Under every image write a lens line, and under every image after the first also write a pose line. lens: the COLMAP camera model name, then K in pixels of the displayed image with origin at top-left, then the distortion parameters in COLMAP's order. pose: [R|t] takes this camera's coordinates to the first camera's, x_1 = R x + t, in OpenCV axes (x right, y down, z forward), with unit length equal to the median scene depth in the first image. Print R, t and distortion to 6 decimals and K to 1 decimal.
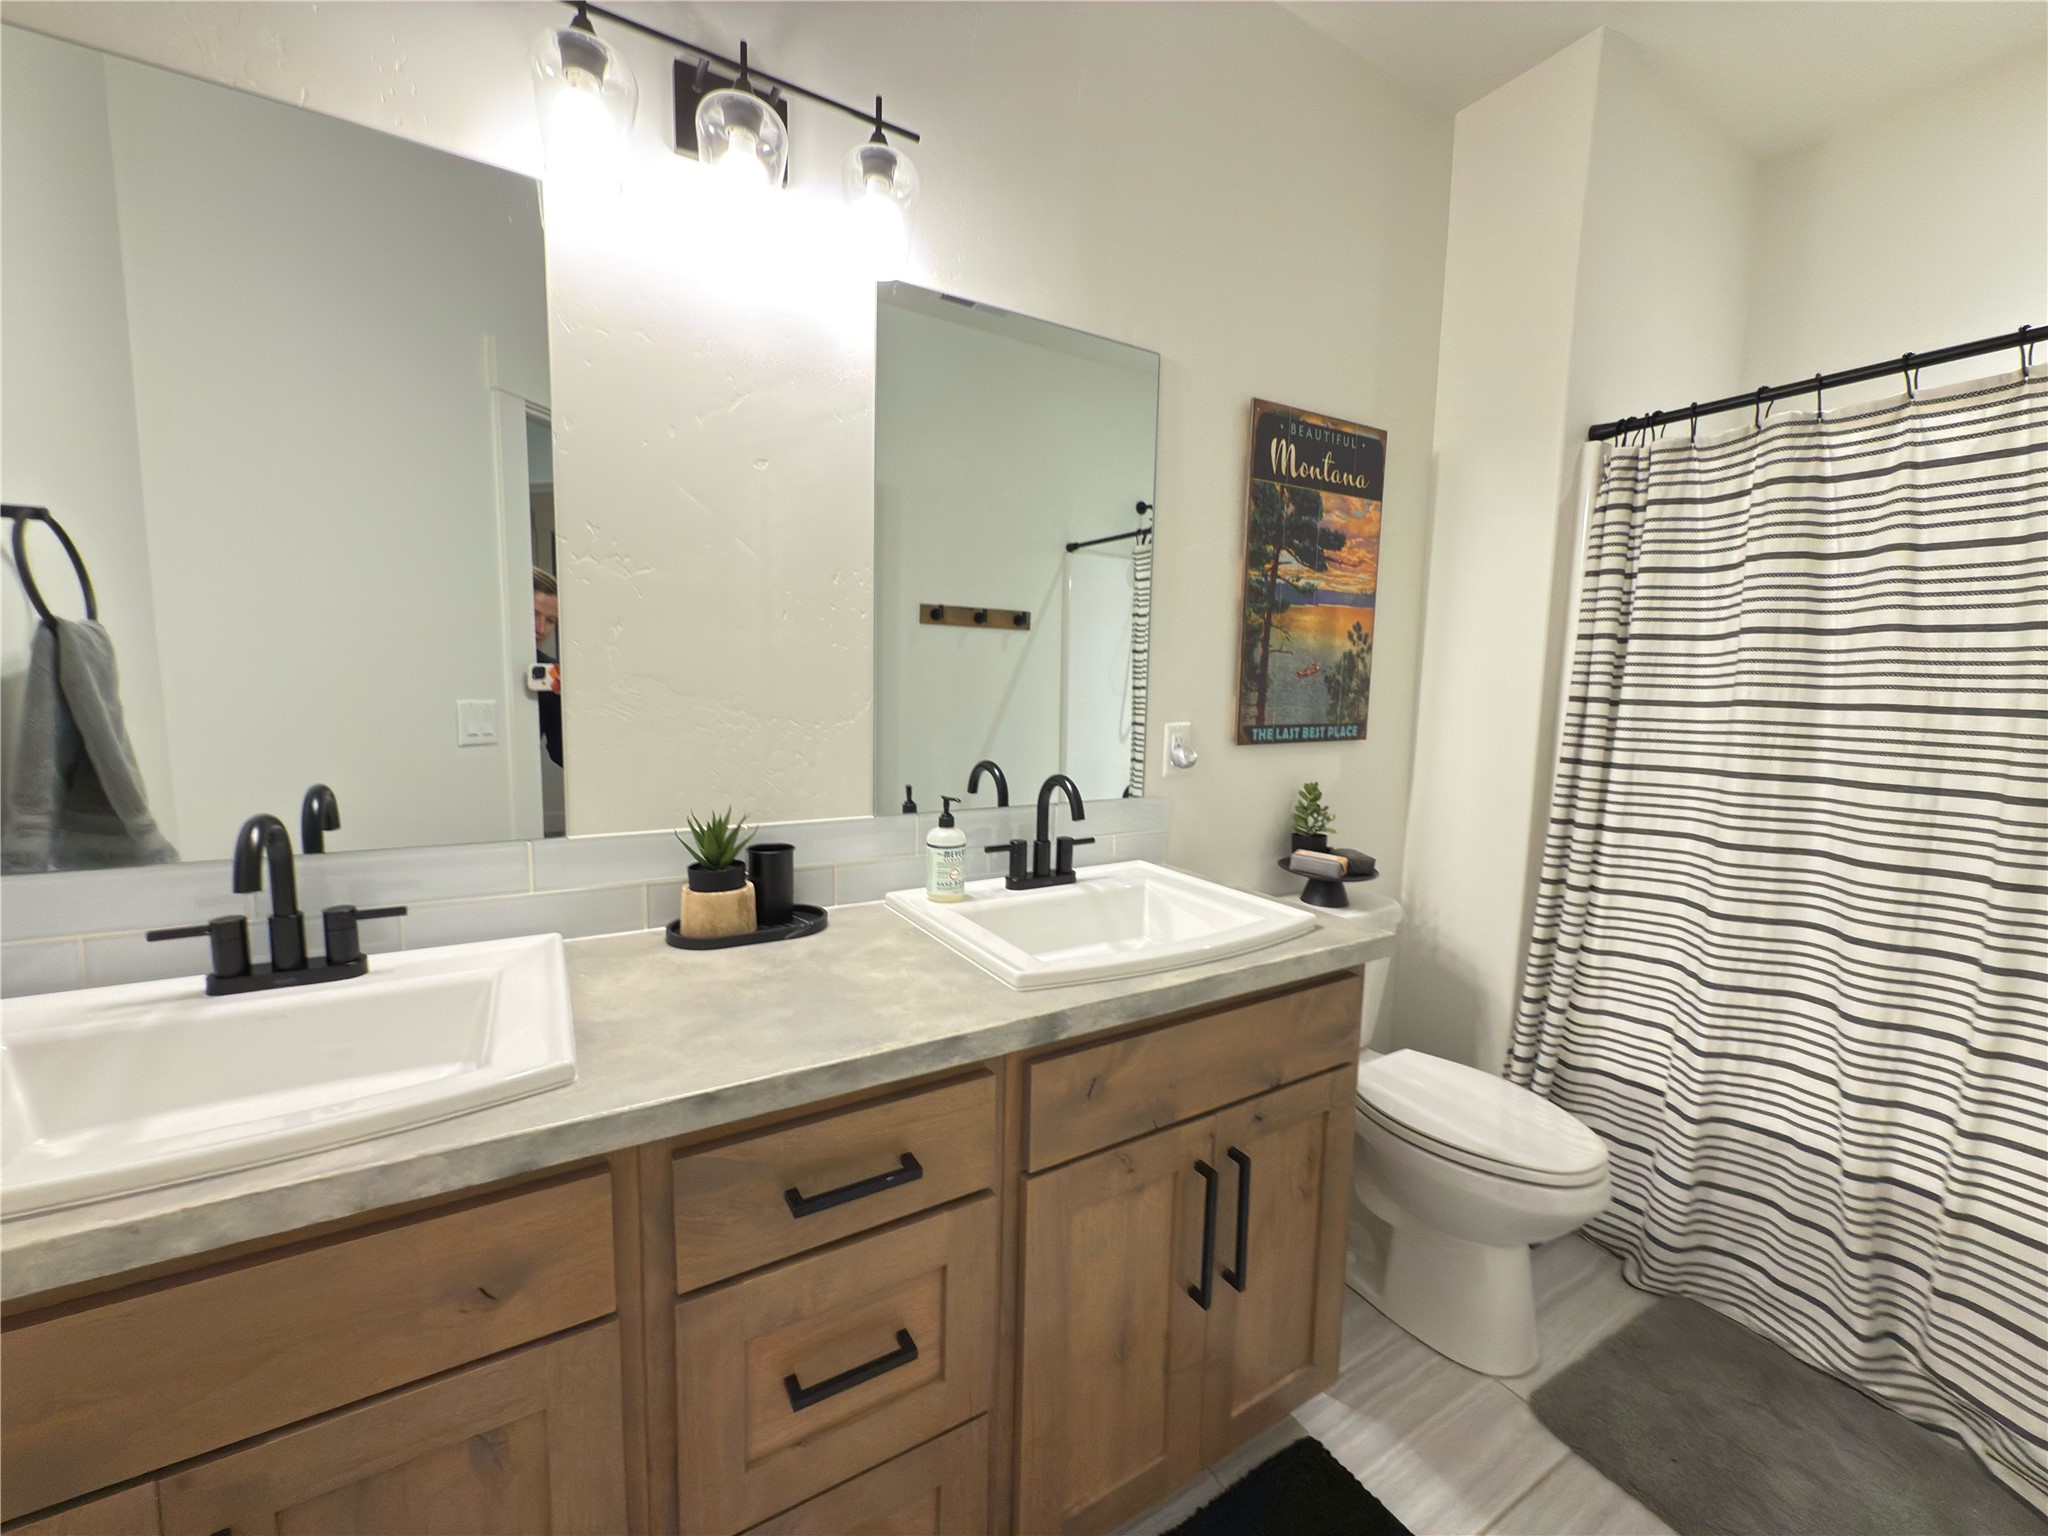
lens RADIAL K [[816.0, 0, 1026.5], [0, 816.0, 761.9], [0, 0, 1]] dist [-0.003841, 0.000176]
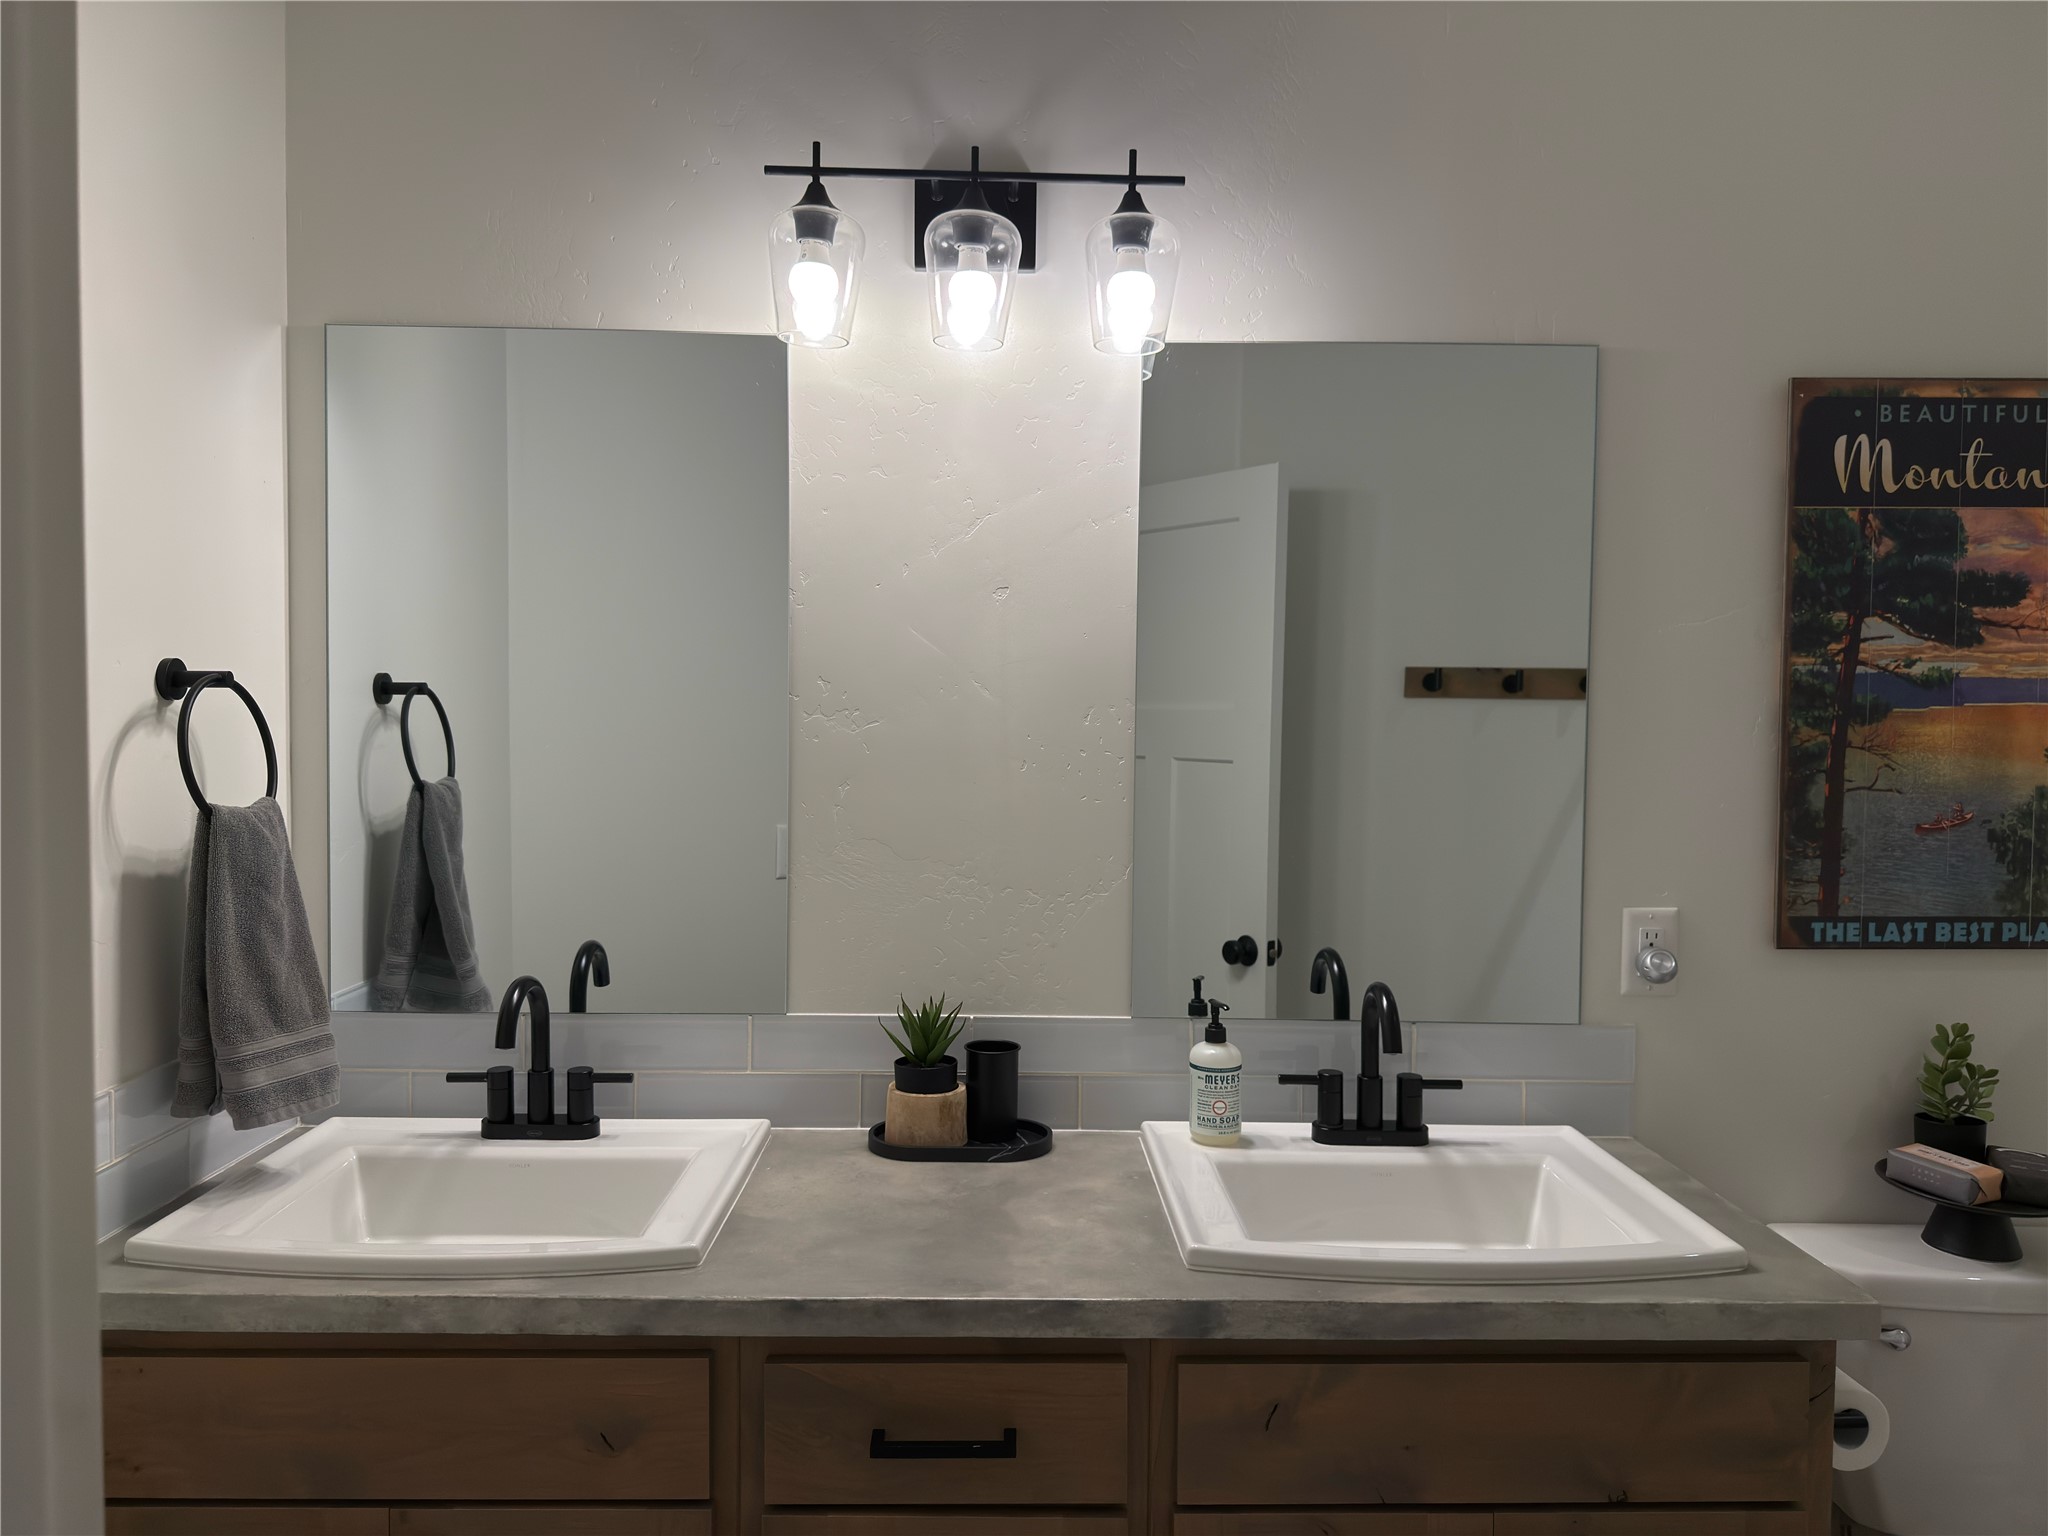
lens RADIAL K [[1448.5, 0, 1020.5], [0, 1448.5, 757.3], [0, 0, 1]] dist [0.039405, -0.043689]
pose [[0.863775, 0.004131, -0.503862, 0.504562], [-0.043305, 0.996875, -0.066064, -0.103837], [0.502014, 0.078884, 0.861254, -0.309456]]
